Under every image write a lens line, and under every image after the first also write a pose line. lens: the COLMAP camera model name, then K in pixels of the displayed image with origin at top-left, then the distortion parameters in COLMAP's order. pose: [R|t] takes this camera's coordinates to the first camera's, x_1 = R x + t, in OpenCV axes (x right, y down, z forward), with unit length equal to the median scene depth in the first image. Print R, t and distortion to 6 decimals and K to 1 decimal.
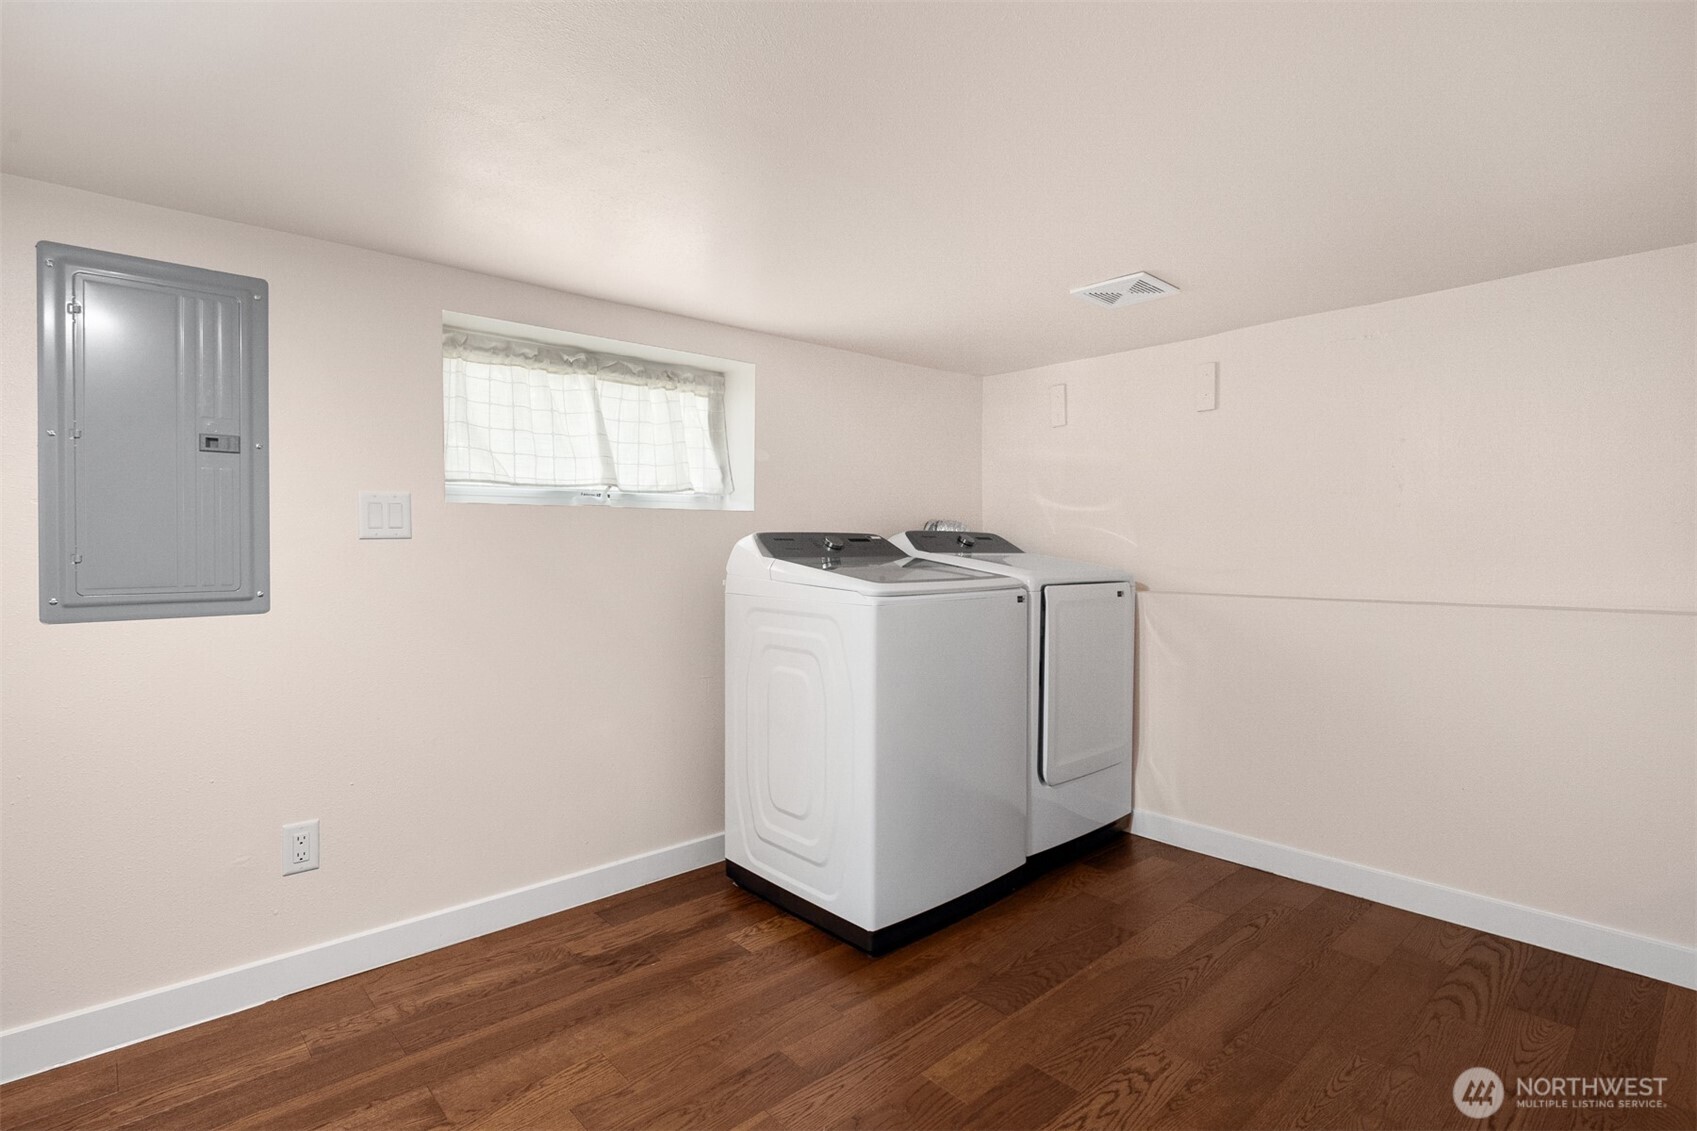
lens RADIAL K [[814.9, 0, 843.9], [0, 814.9, 549.2], [0, 0, 1]] dist [0.002955, -0.000099]
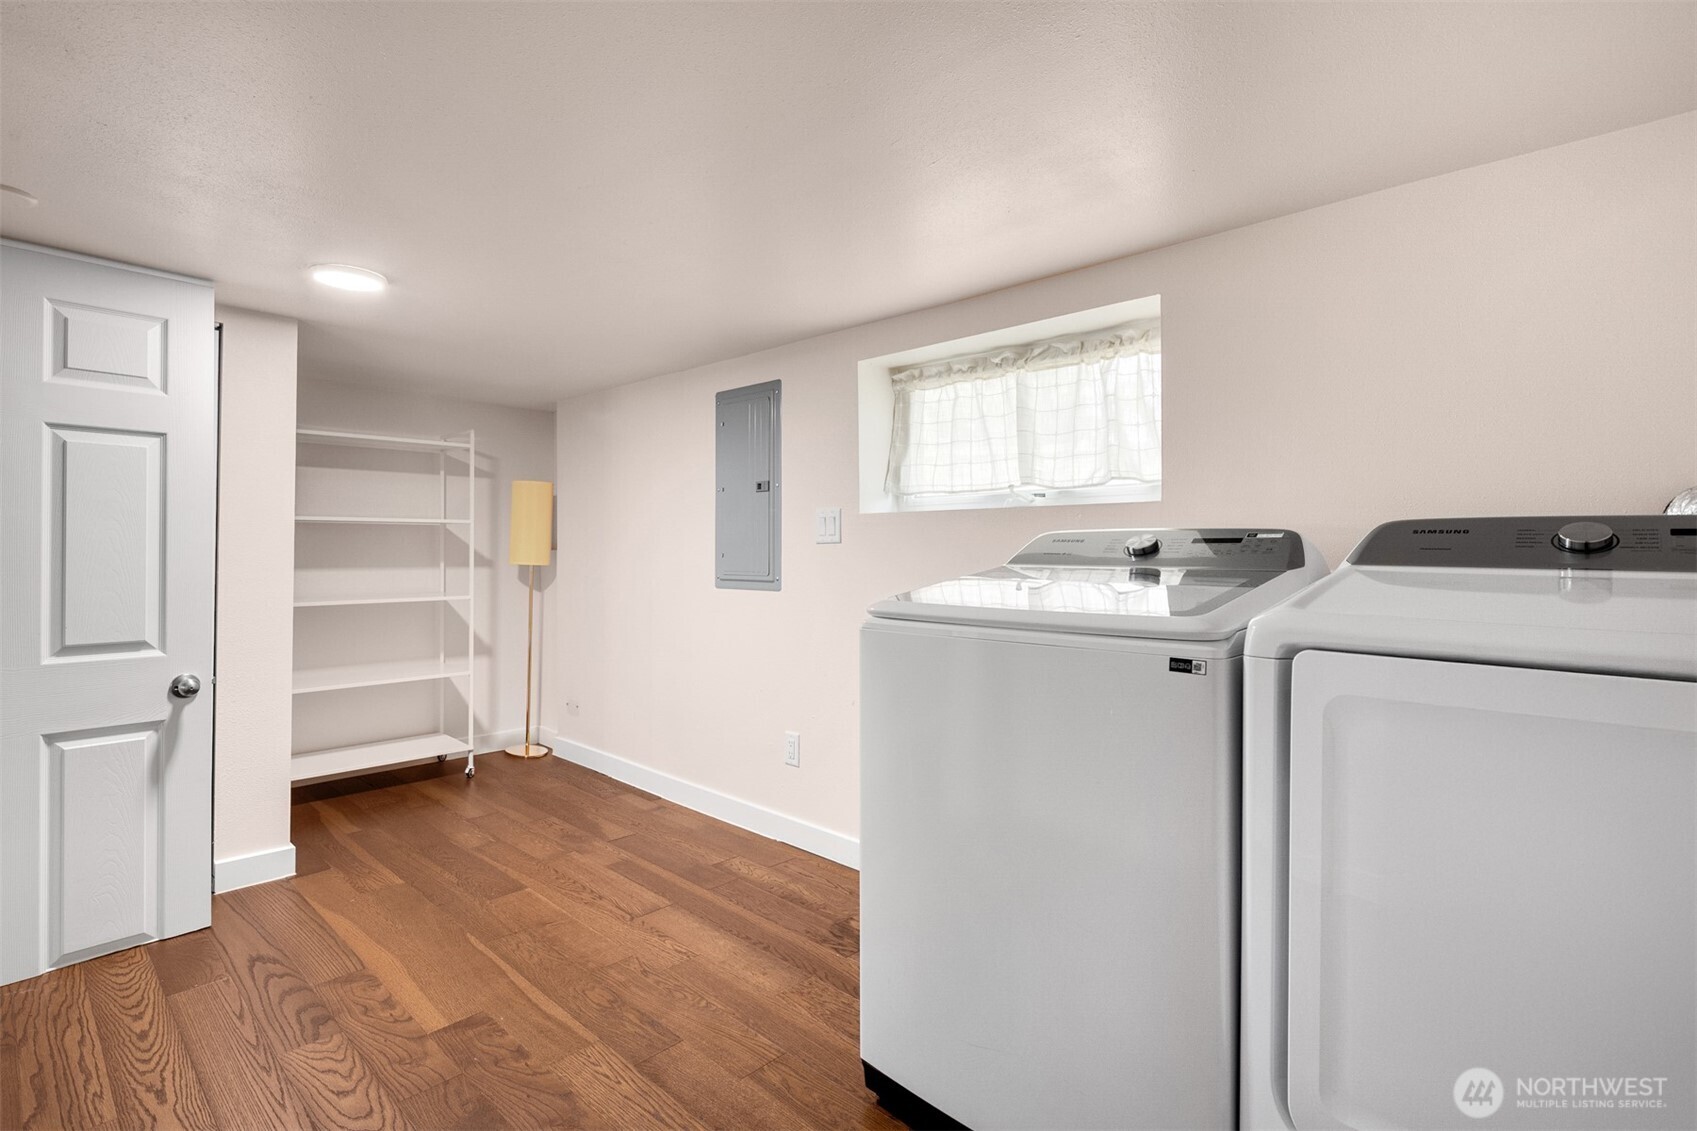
lens RADIAL K [[814.9, 0, 843.9], [0, 814.9, 549.2], [0, 0, 1]] dist [0.002955, -0.000099]
pose [[0.080487, 0.001293, -0.996755, 0.667526], [-0.007074, 0.999975, 0.000726, -0.003923], [0.996731, 0.006993, 0.080494, 0.773823]]
